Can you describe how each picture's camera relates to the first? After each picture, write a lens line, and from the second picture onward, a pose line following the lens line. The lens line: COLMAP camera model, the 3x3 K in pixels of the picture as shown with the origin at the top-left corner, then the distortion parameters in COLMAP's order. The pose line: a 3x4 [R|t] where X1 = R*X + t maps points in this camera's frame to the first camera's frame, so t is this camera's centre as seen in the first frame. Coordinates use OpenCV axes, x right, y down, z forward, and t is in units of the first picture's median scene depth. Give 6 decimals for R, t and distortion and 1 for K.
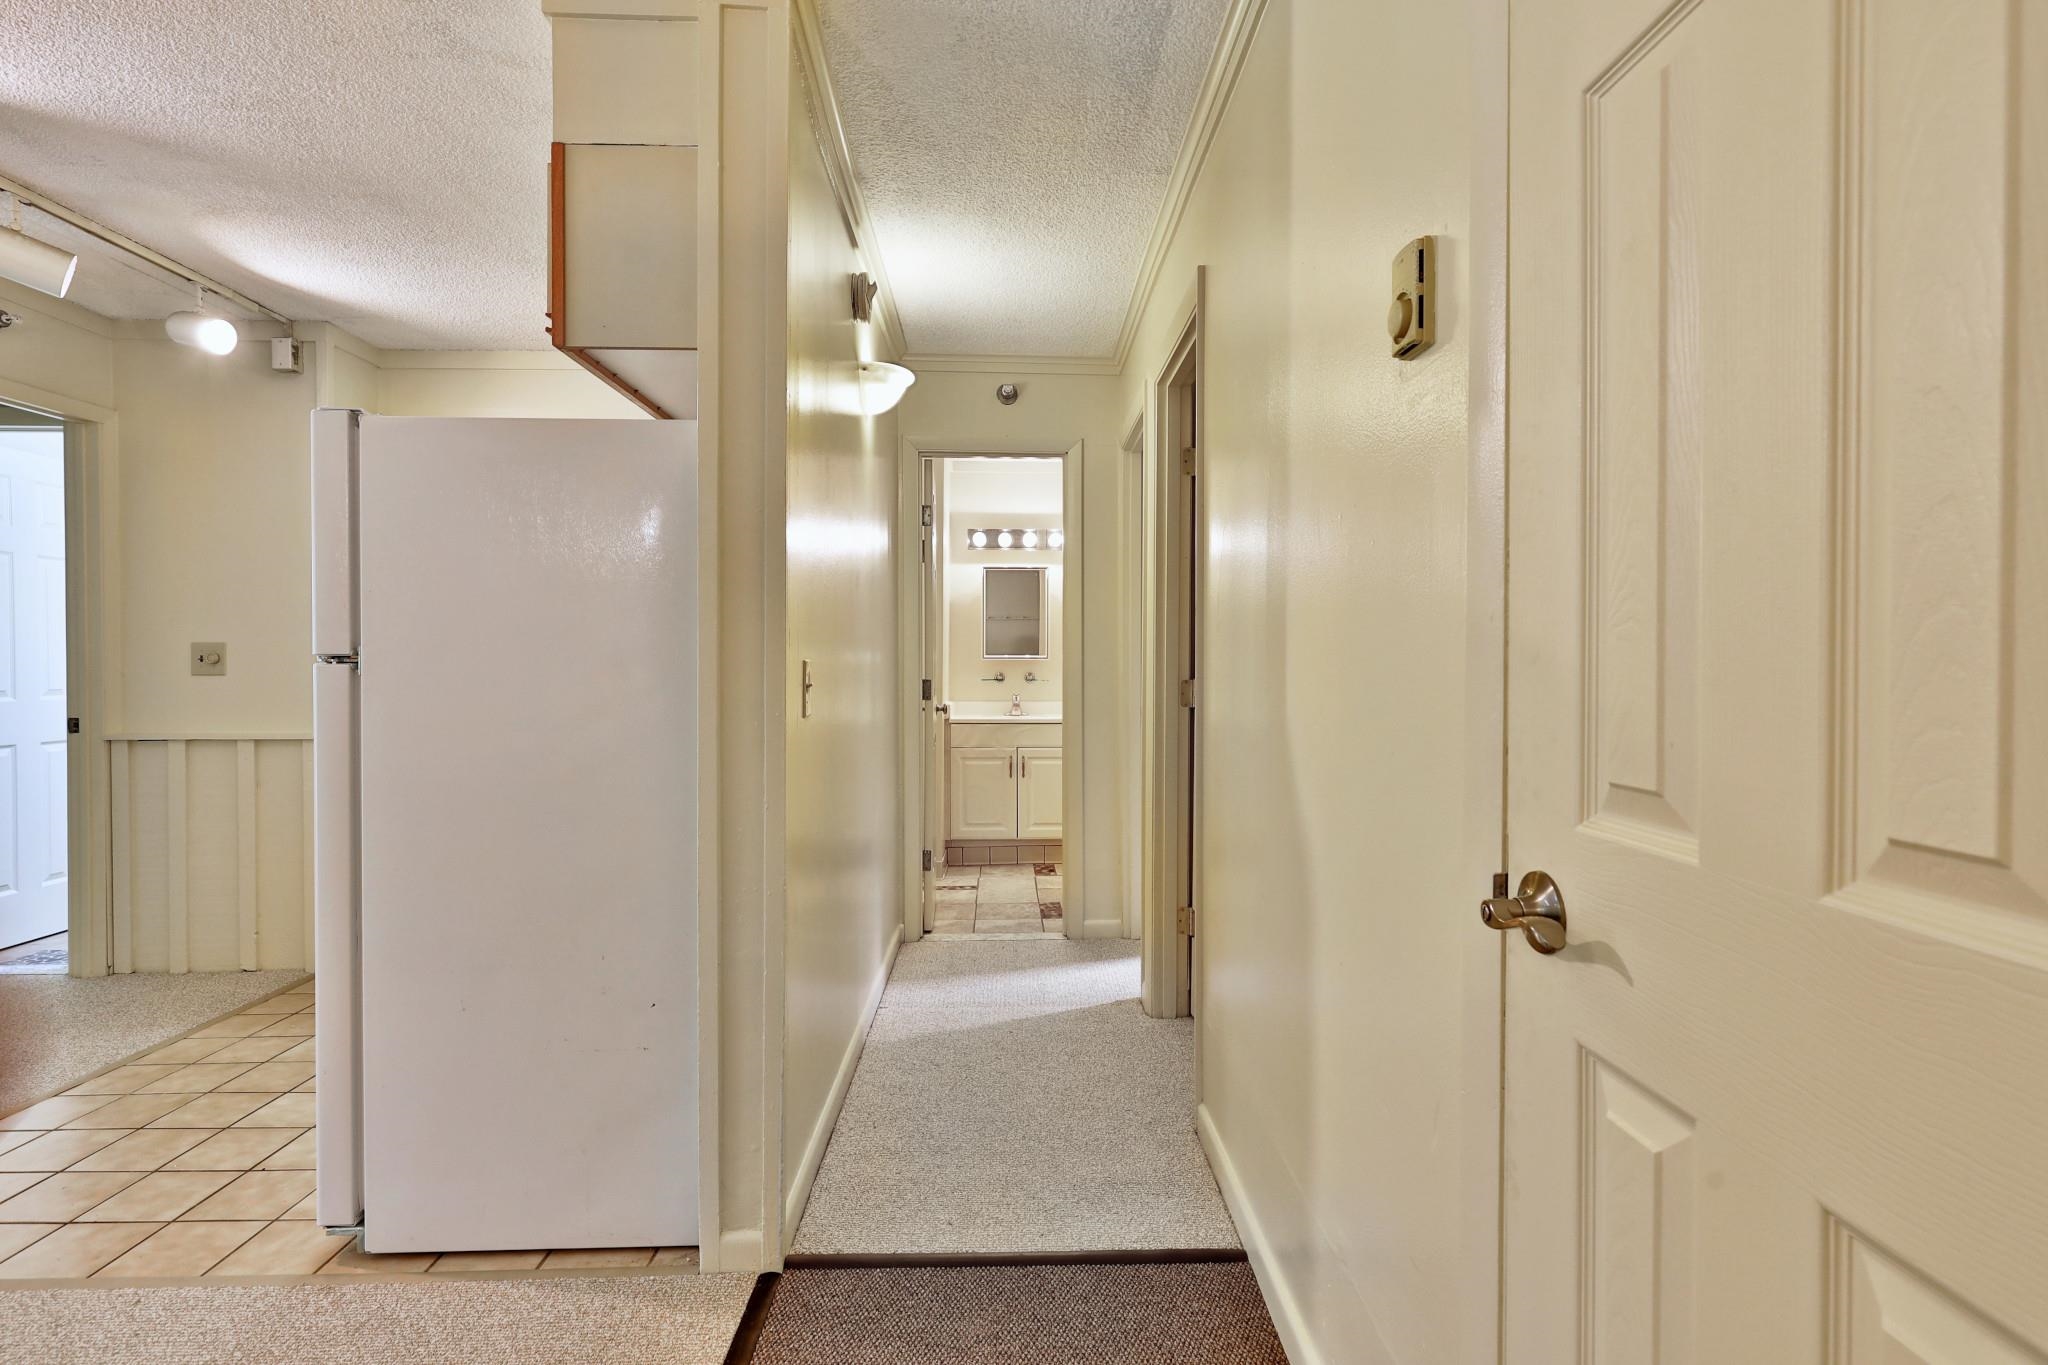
lens RADIAL K [[986.2, 0, 1031.9], [0, 986.2, 675.9], [0, 0, 1]] dist [0.001752, -0.000578]
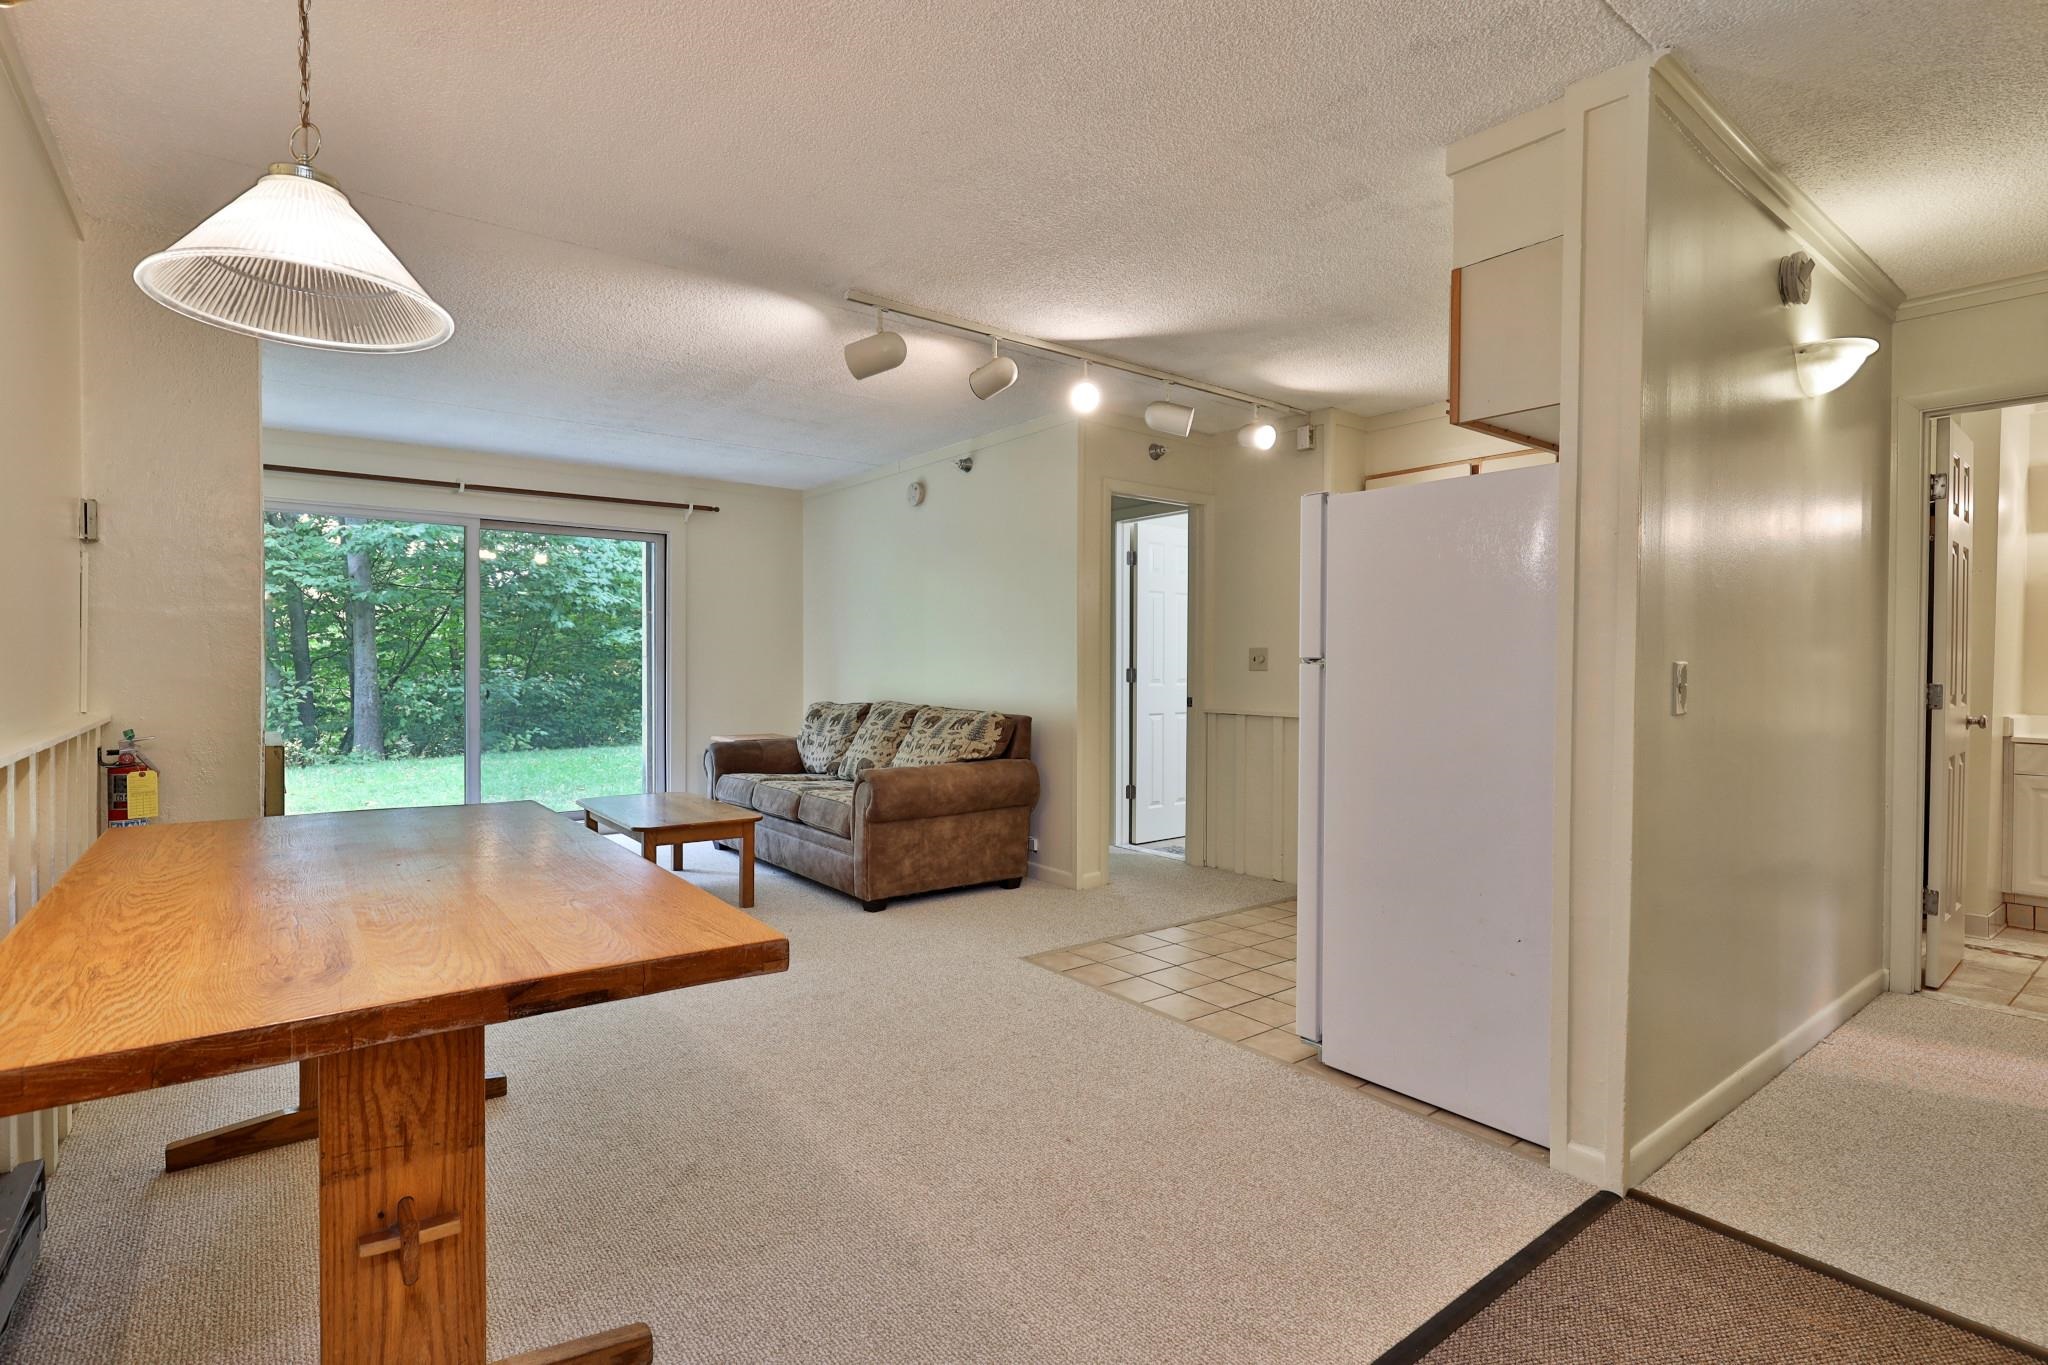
lens RADIAL K [[986.2, 0, 1029.3], [0, 986.2, 679.9], [0, 0, 1]] dist [0.001752, -0.000578]
pose [[0.591491, 0.017160, -0.806129, 0.145622], [-0.012881, 0.999847, 0.011833, -0.000143], [0.806209, 0.003385, 0.591622, -0.135722]]
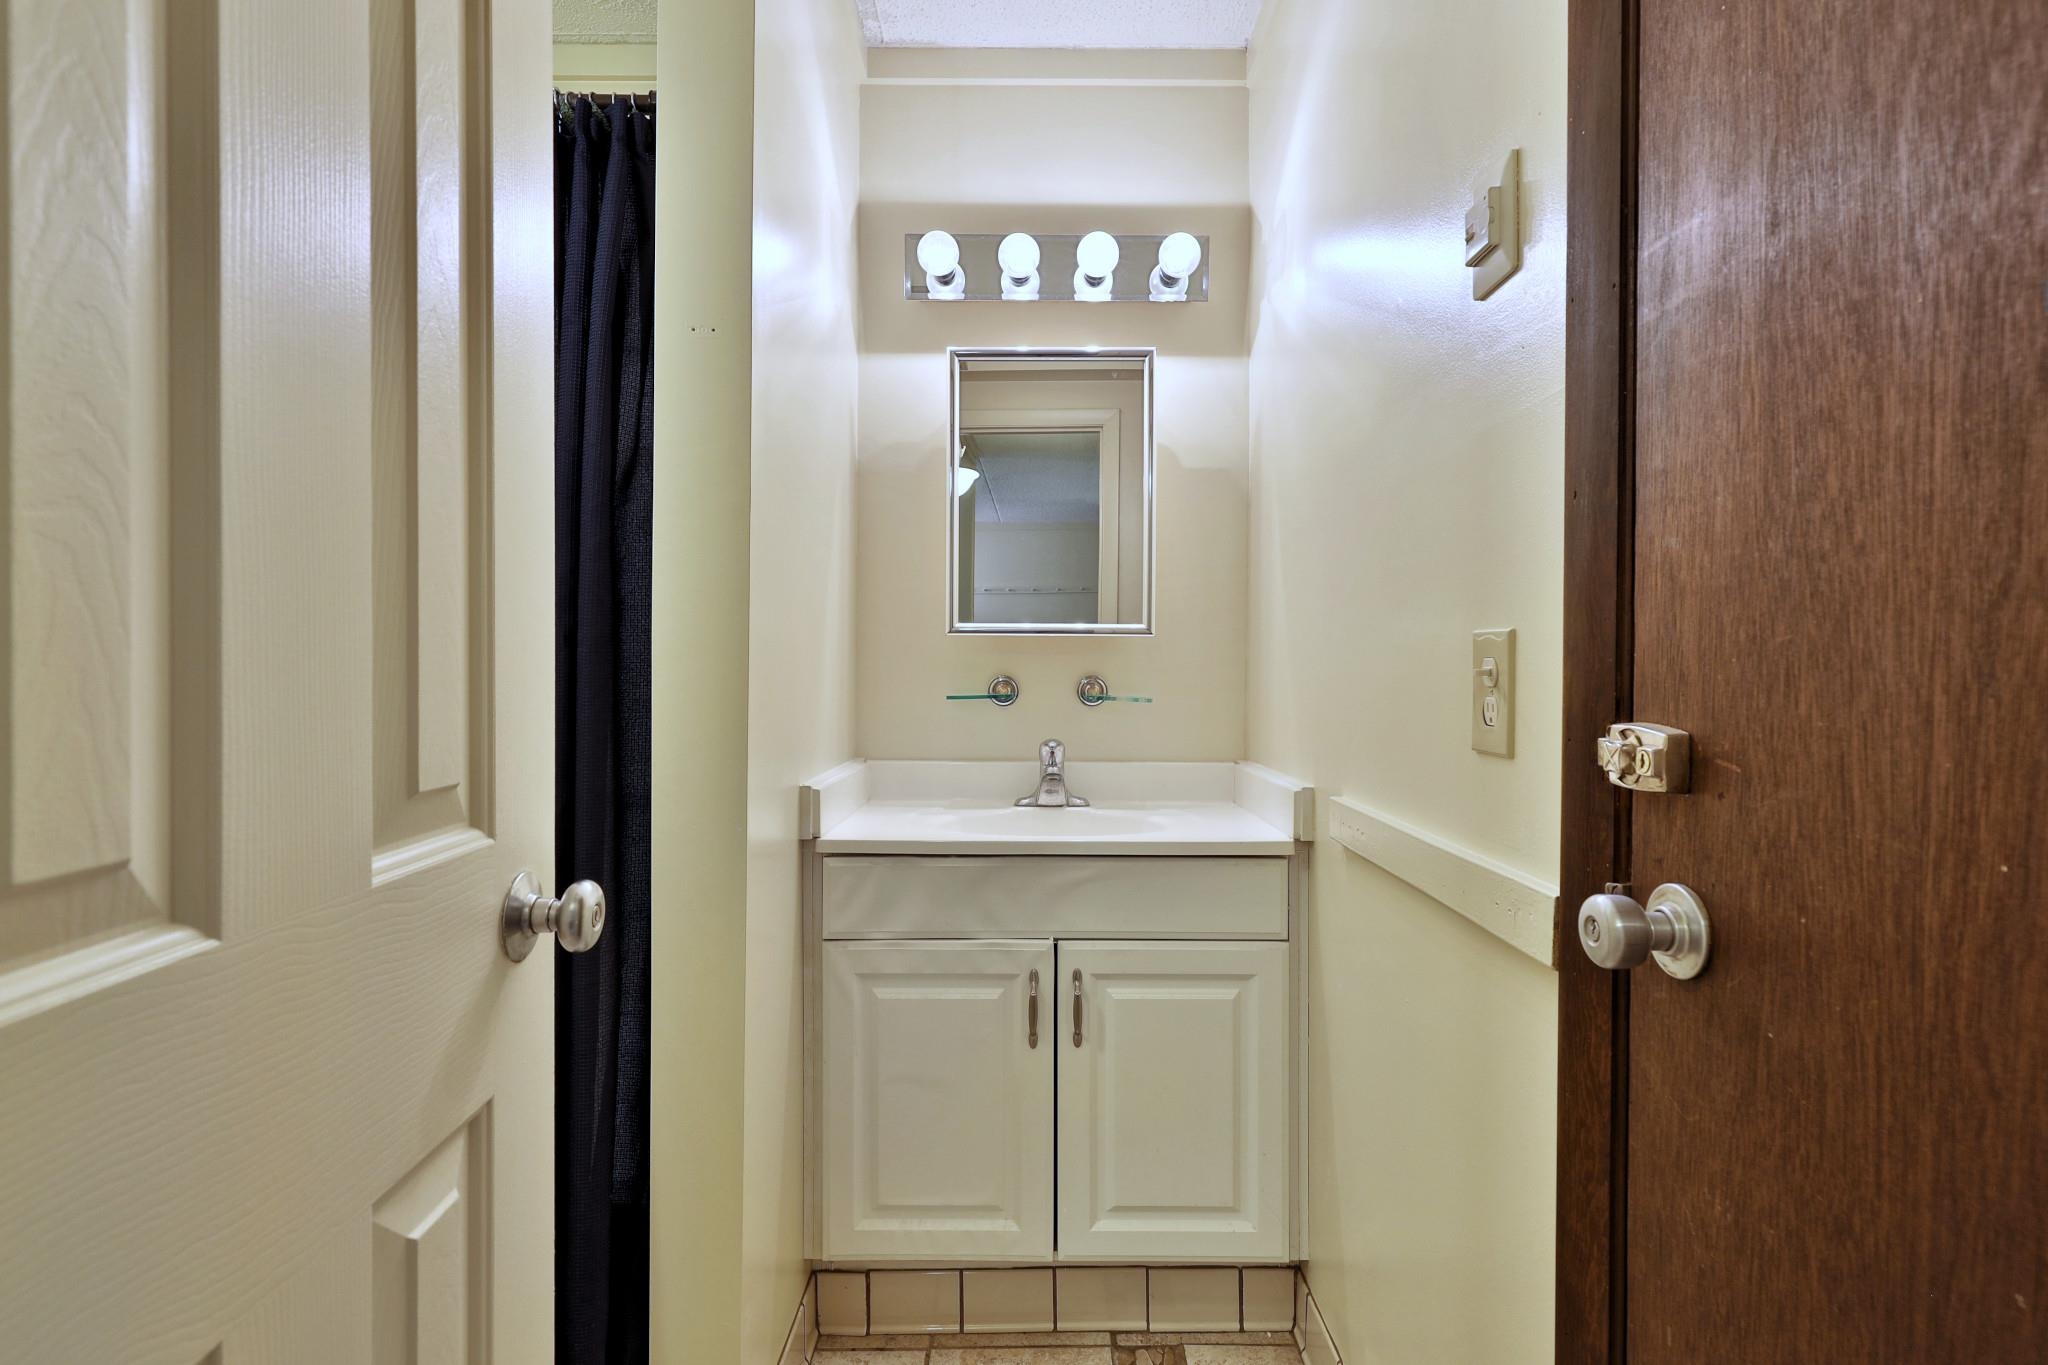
lens RADIAL K [[986.2, 0, 1033.9], [0, 986.2, 665.5], [0, 0, 1]] dist [0.001752, -0.000578]
pose [[0.999484, 0.003162, -0.031958, -0.021567], [-0.003229, 0.999993, -0.002020, -0.011018], [0.031951, 0.002122, 0.999487, 1.249969]]
